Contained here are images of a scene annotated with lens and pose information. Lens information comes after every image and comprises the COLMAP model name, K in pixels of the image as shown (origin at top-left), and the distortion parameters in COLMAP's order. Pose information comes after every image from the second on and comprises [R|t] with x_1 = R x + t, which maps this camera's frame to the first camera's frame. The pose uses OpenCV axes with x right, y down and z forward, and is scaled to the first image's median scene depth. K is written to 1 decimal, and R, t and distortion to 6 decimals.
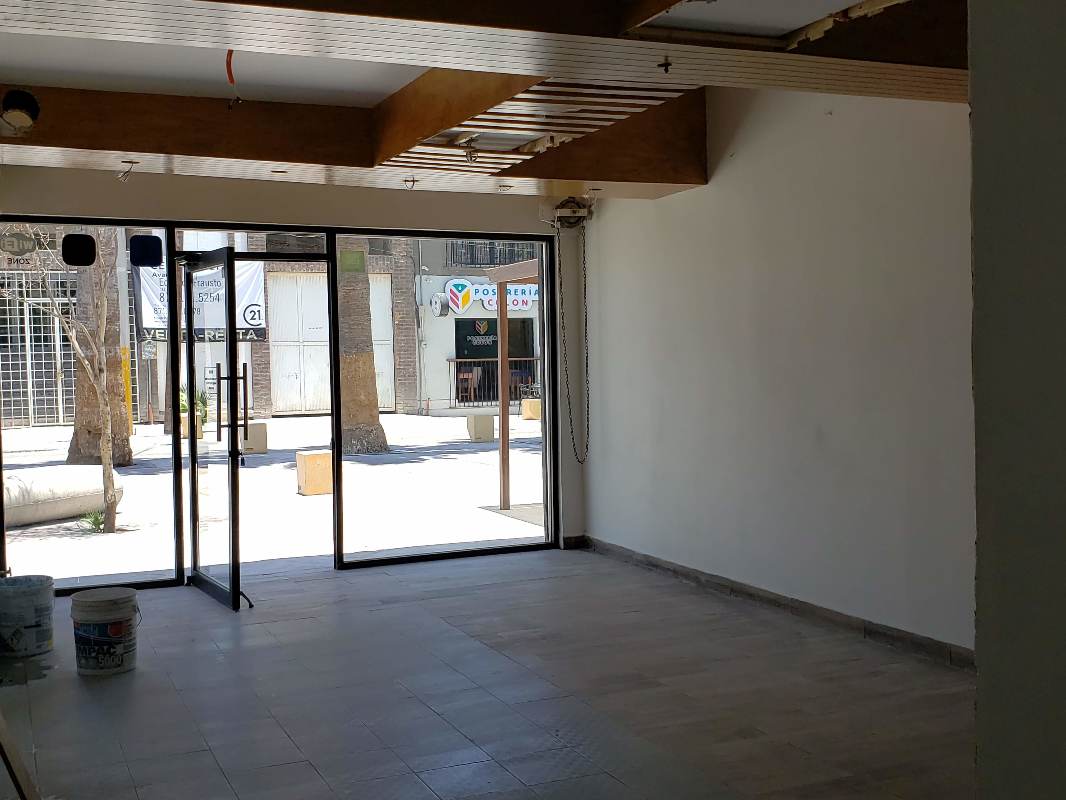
lens RADIAL K [[1230.5, 0, 536.6], [0, 1230.5, 405.4], [0, 0, 1]] dist [0.238439, -0.841496]
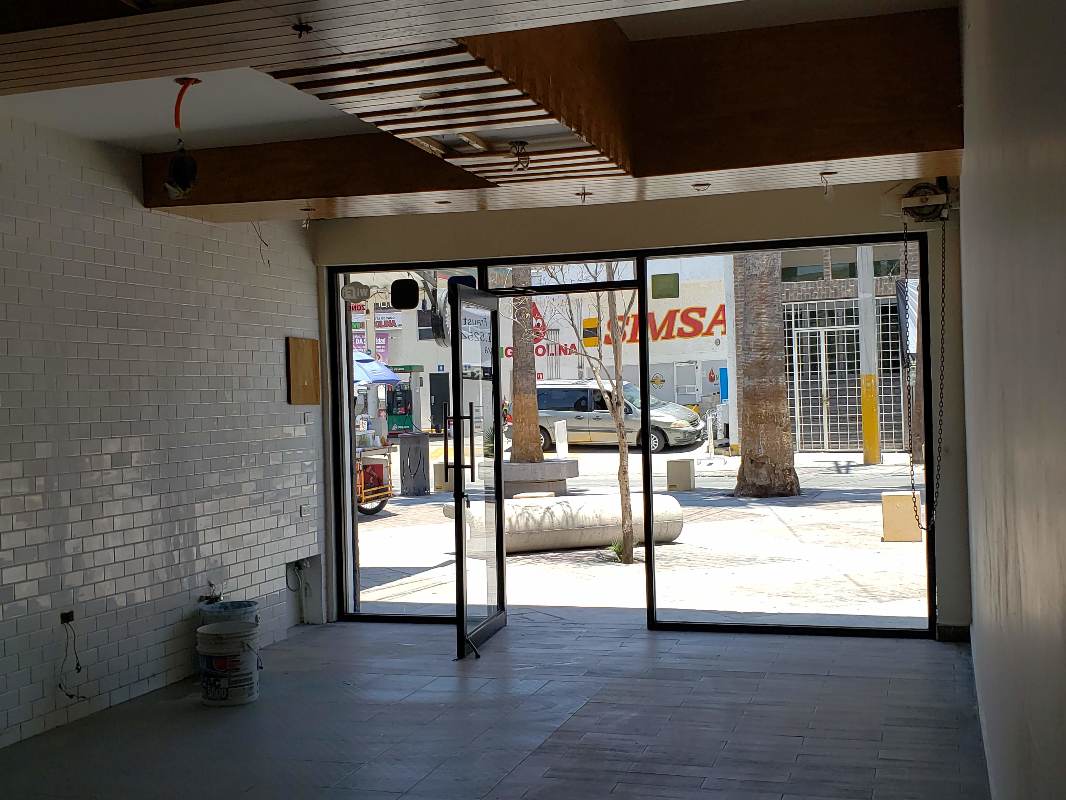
lens RADIAL K [[1230.5, 0, 536.6], [0, 1230.5, 405.4], [0, 0, 1]] dist [0.238439, -0.841496]
pose [[0.744798, 0.000638, -0.667290, 0.366932], [-0.012584, 0.999835, -0.013089, -0.016331], [0.667172, 0.018146, 0.744683, 0.266172]]
